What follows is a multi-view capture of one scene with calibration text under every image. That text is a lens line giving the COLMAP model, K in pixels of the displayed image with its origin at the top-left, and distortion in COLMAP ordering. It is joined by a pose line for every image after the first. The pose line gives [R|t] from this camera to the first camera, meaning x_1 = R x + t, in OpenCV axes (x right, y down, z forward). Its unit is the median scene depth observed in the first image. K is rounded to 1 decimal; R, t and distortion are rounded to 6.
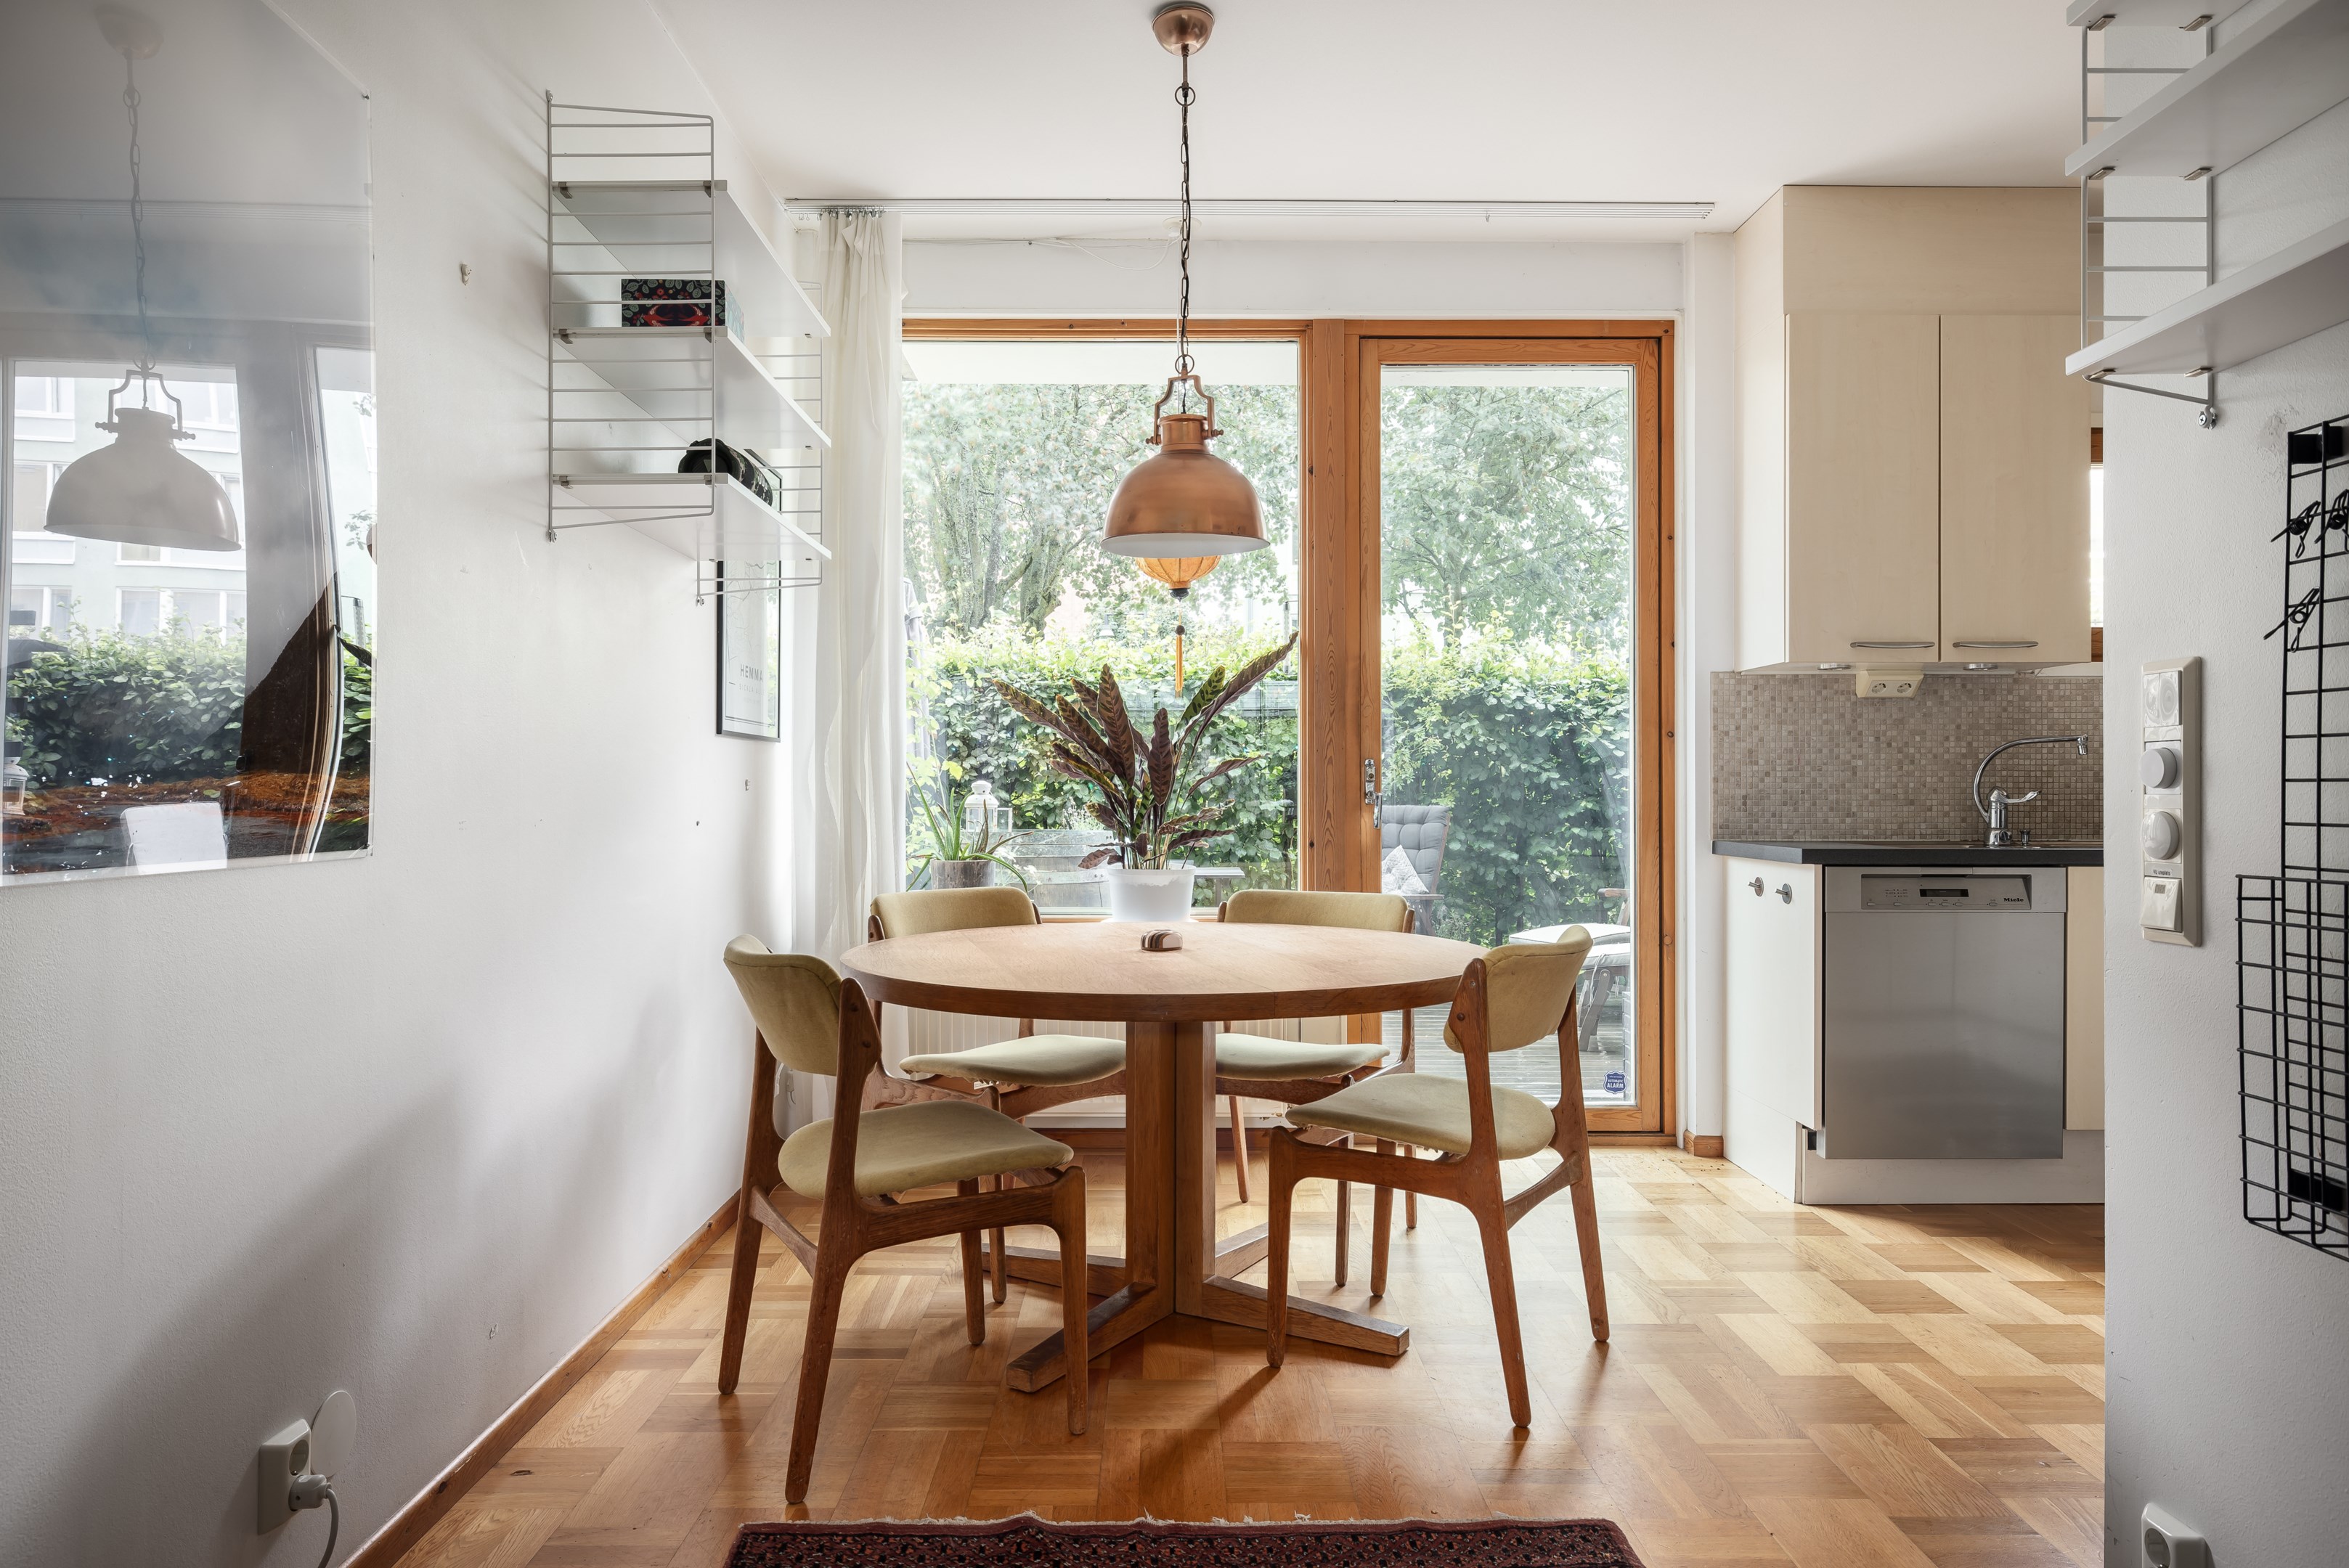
lens RADIAL K [[1491.9, 0, 1178.0], [0, 1491.9, 794.3], [0, 0, 1]] dist [-0.001354, -0.000124]
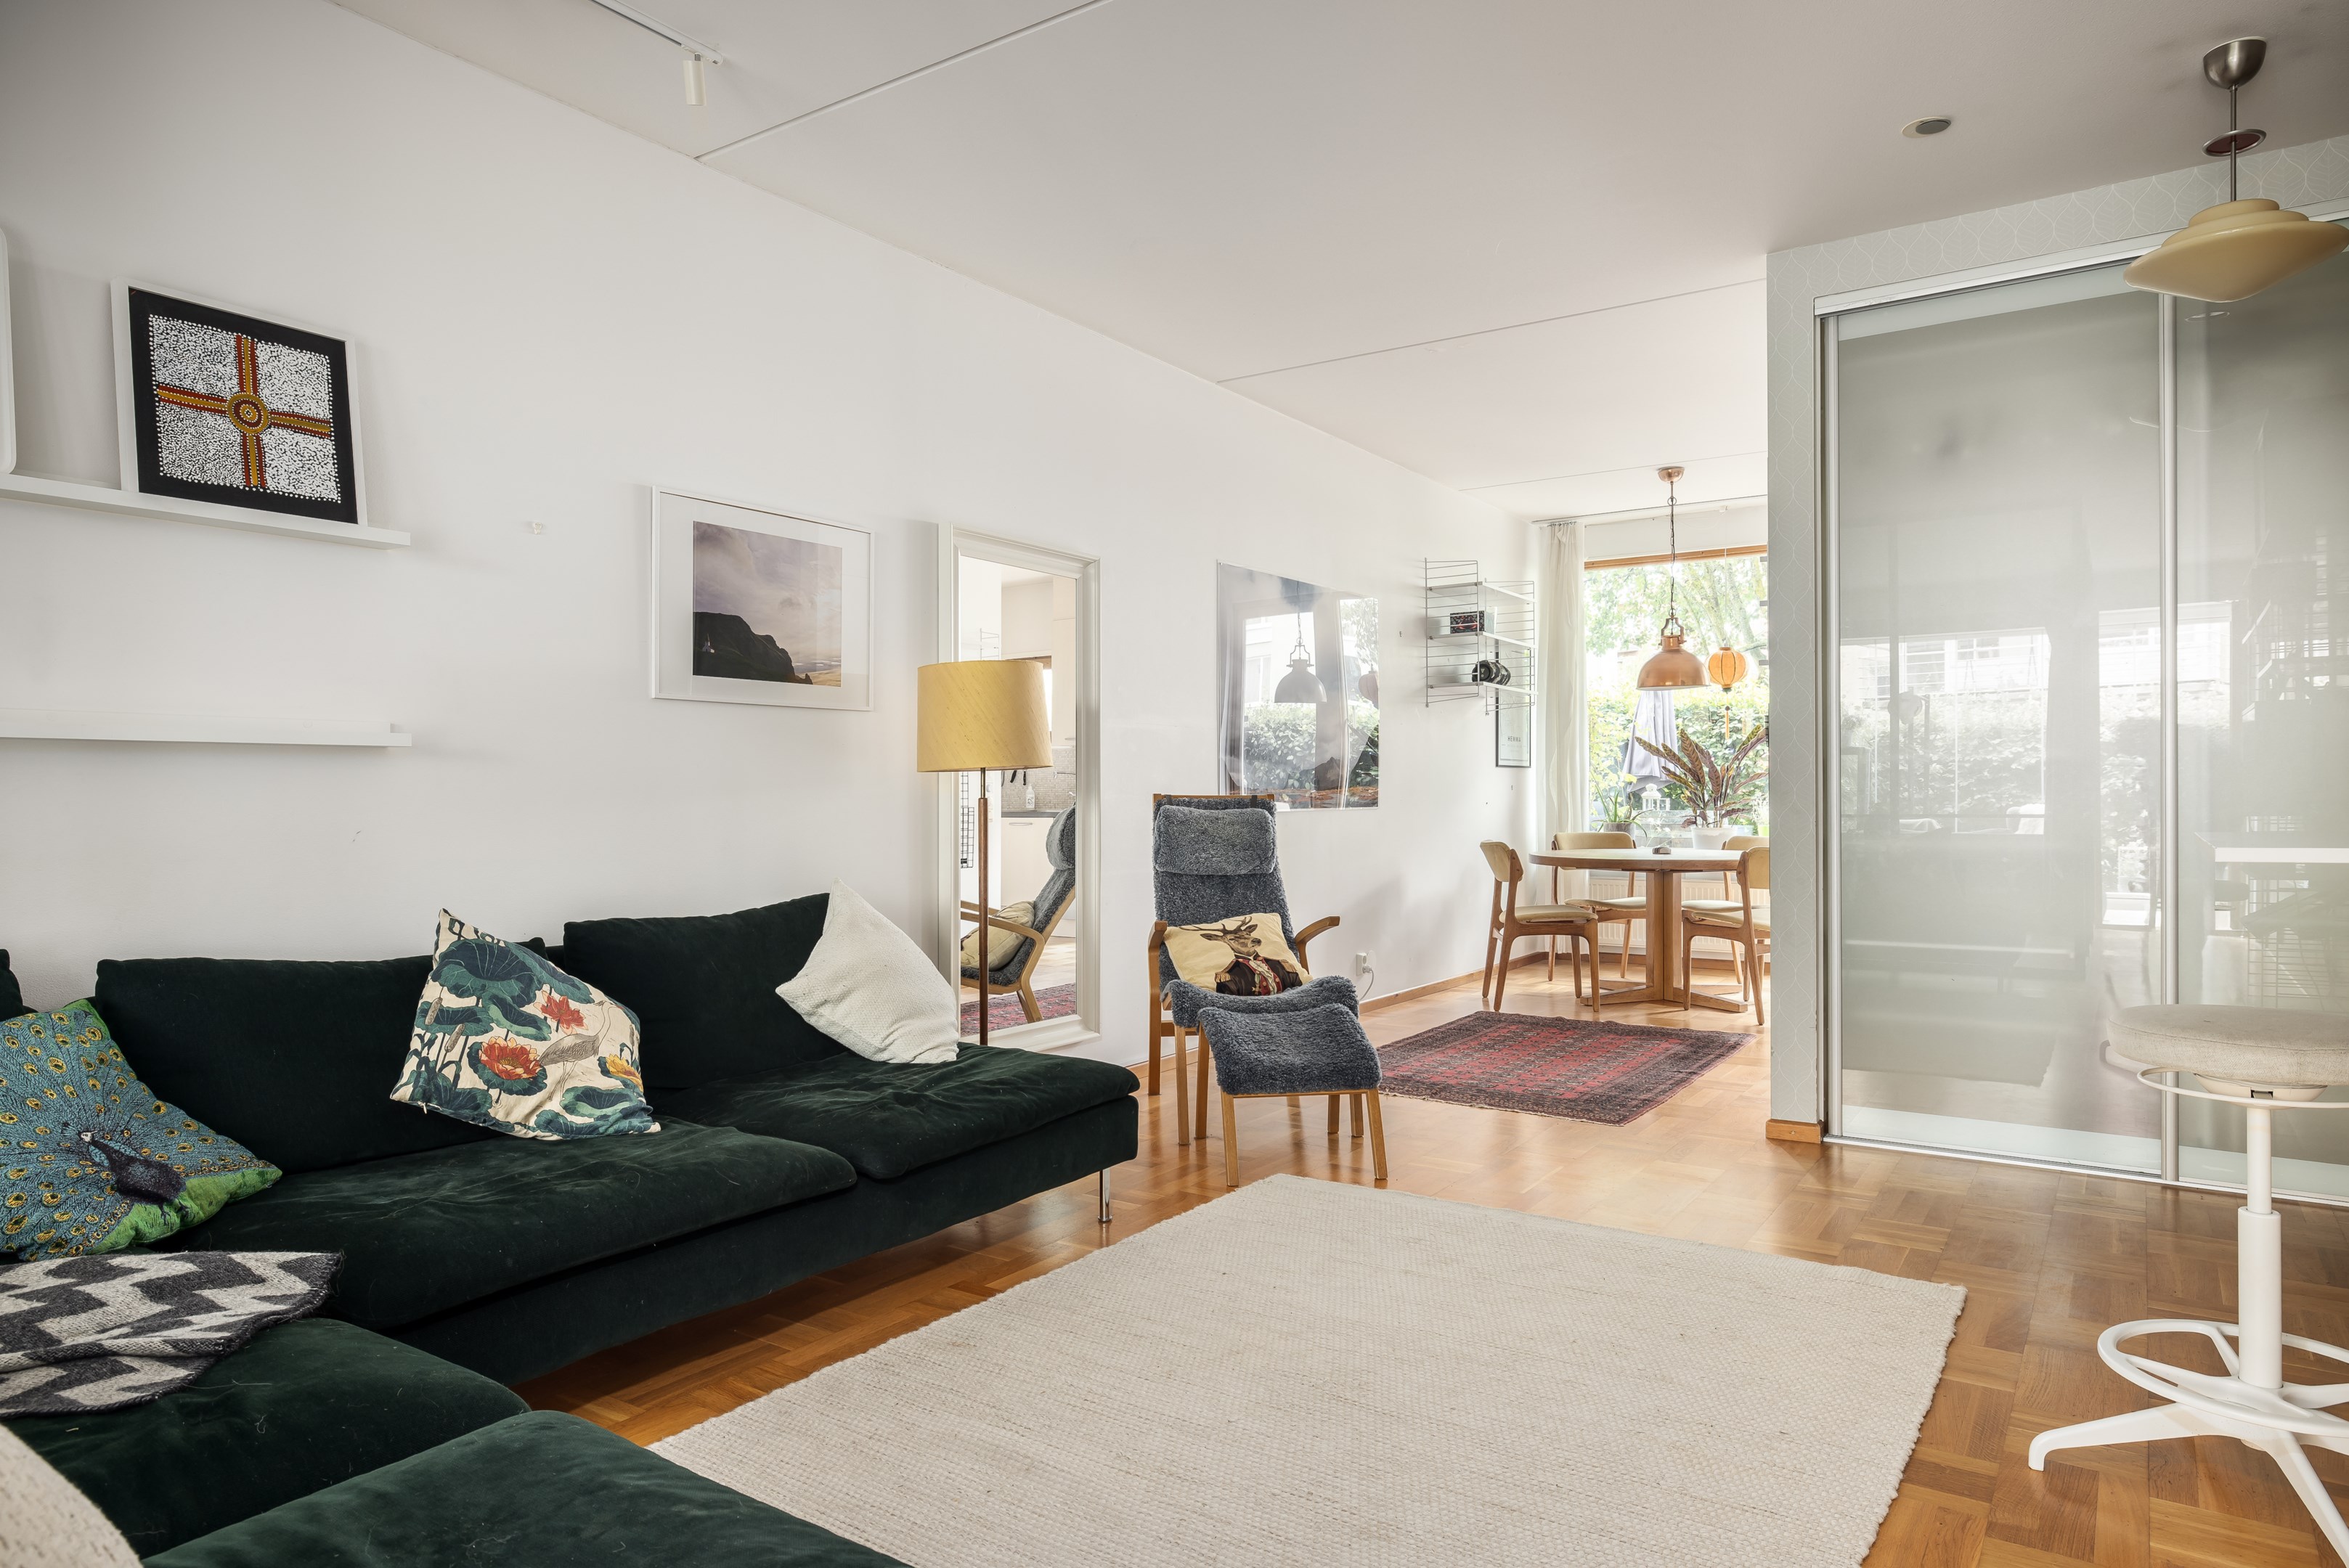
lens RADIAL K [[1410.1, 0, 1174.5], [0, 1410.1, 784.0], [0, 0, 1]] dist [-0.003251, 0.000511]
pose [[0.824201, -0.004825, -0.566277, 0.715386], [0.004604, 0.999988, -0.001818, -0.011767], [0.566279, -0.001109, 0.824213, -1.523773]]
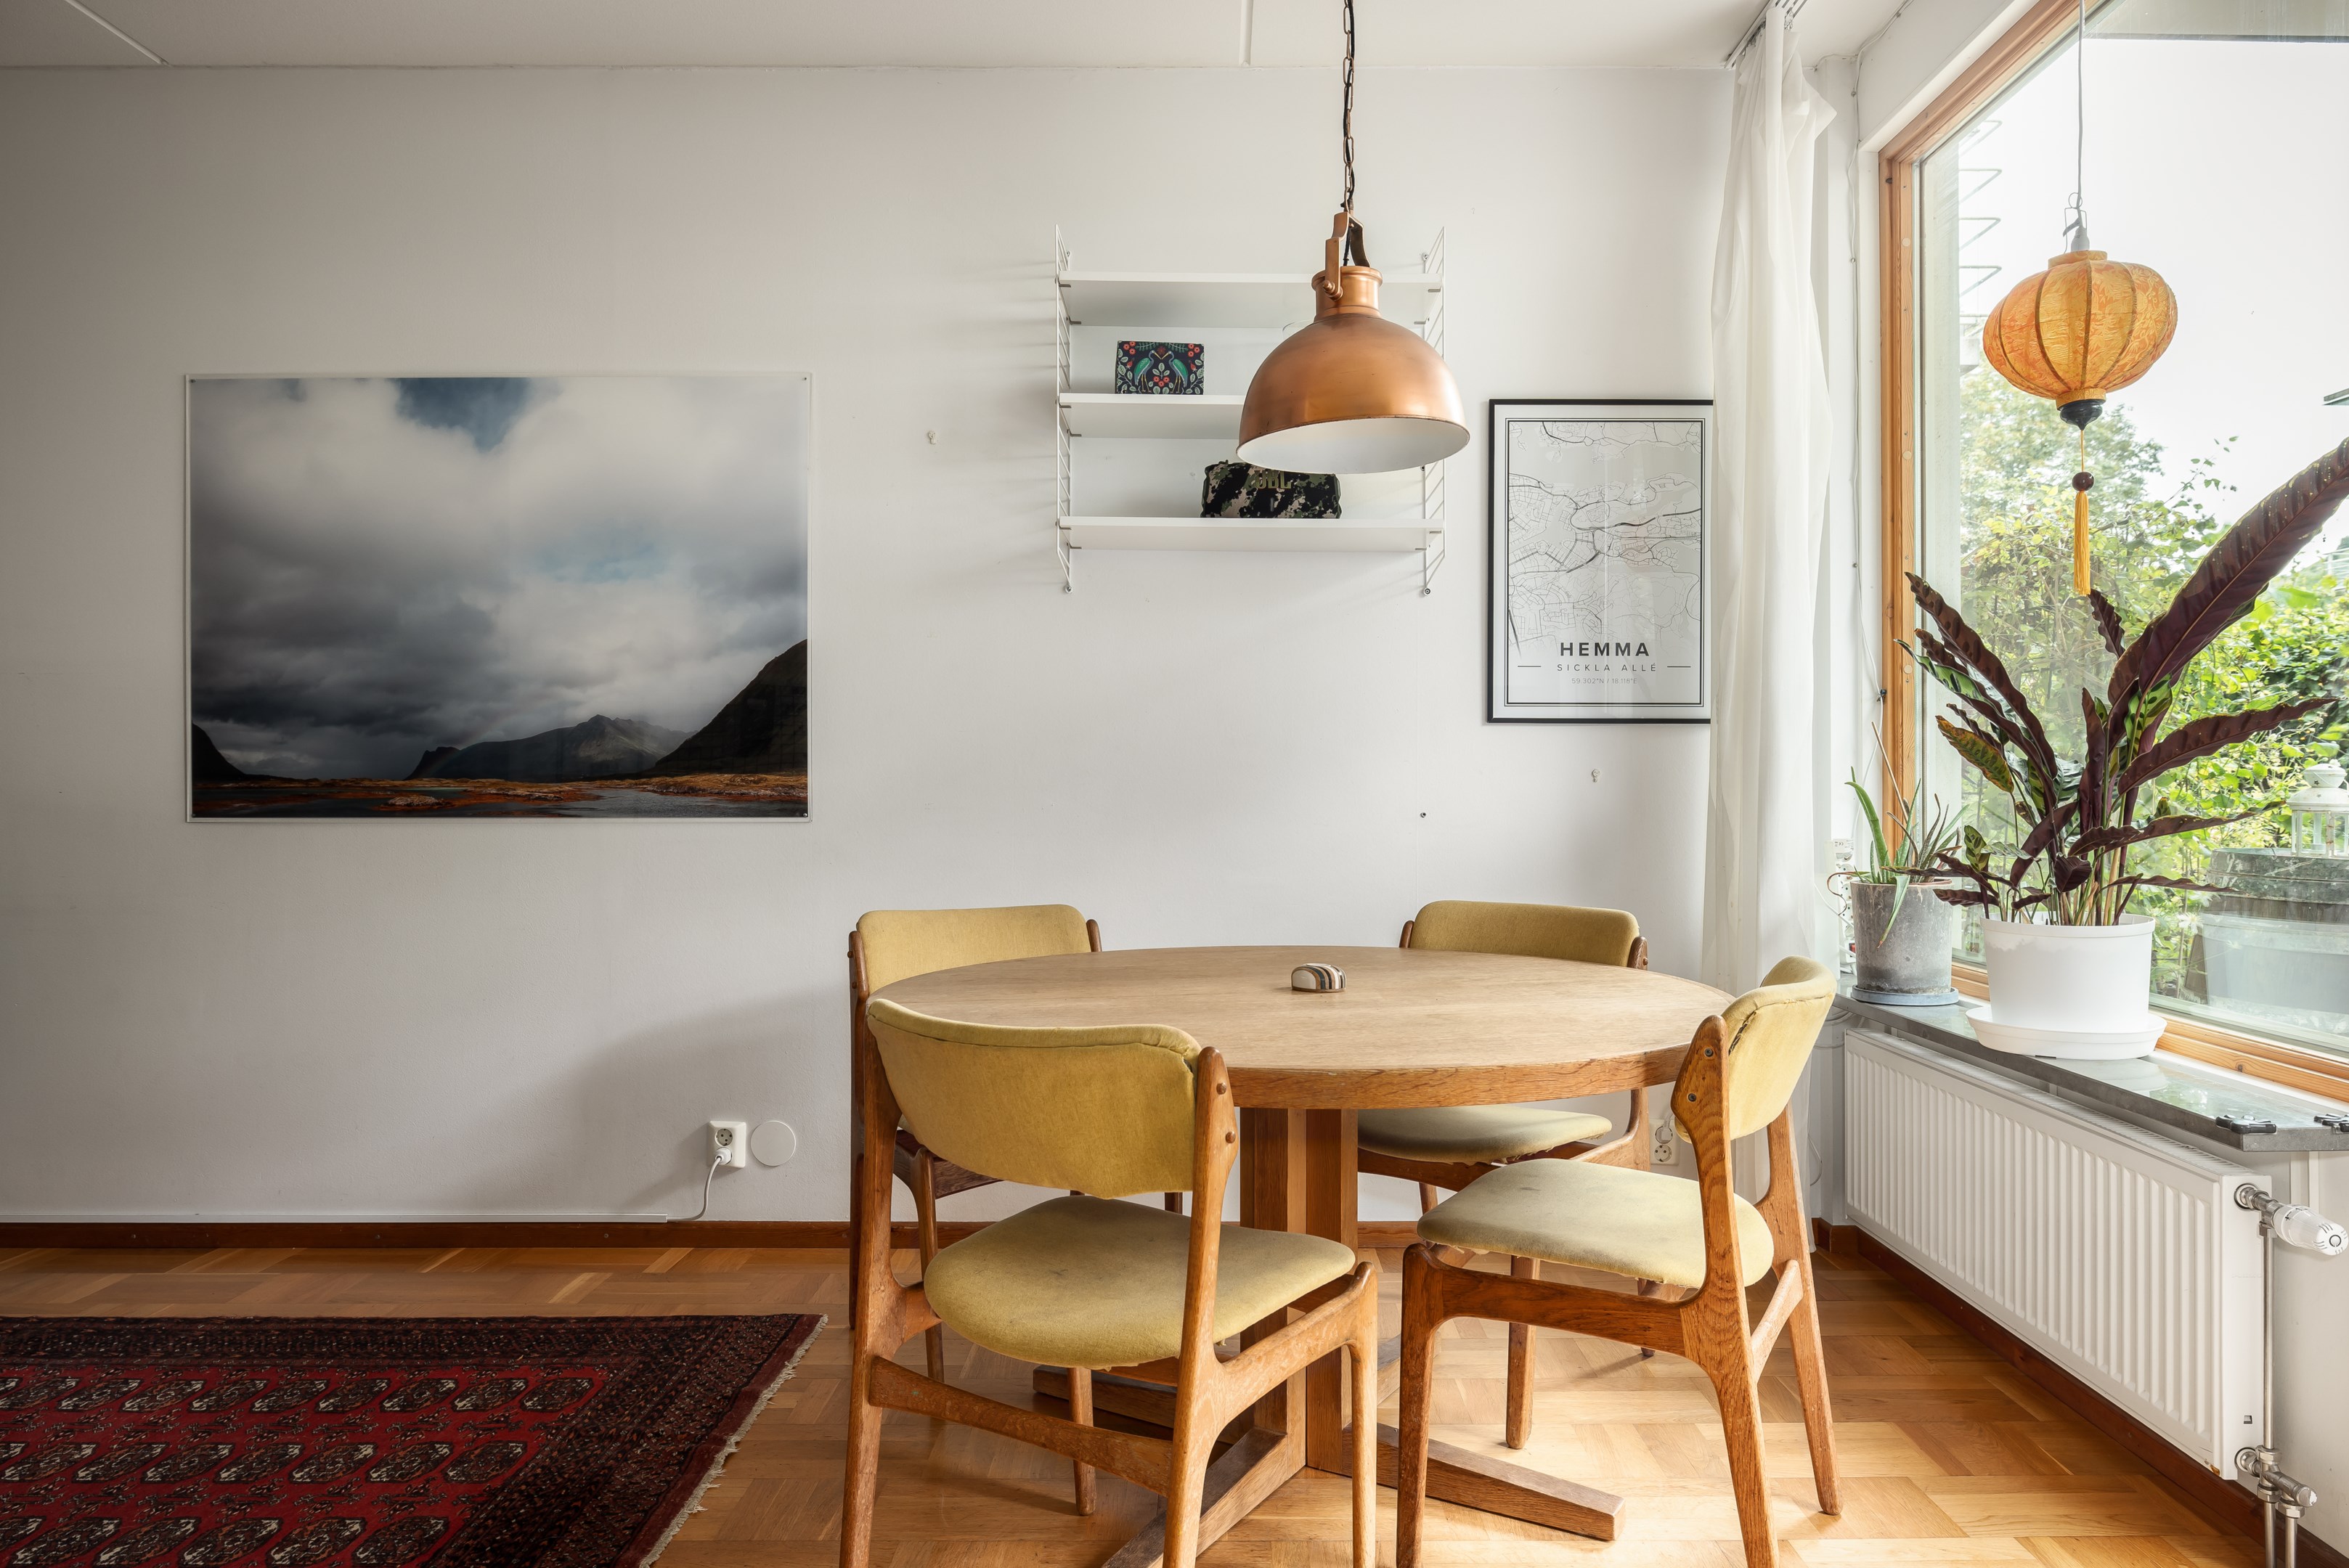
lens RADIAL K [[1542.4, 0, 1174.5], [0, 1542.4, 784.0], [0, 0, 1]] dist [0.047171, -0.000371]
pose [[-0.016546, 0.004167, -0.999854, 0.892657], [0.002383, 0.999989, 0.004128, -0.006098], [0.999860, -0.002315, -0.016556, 1.056367]]
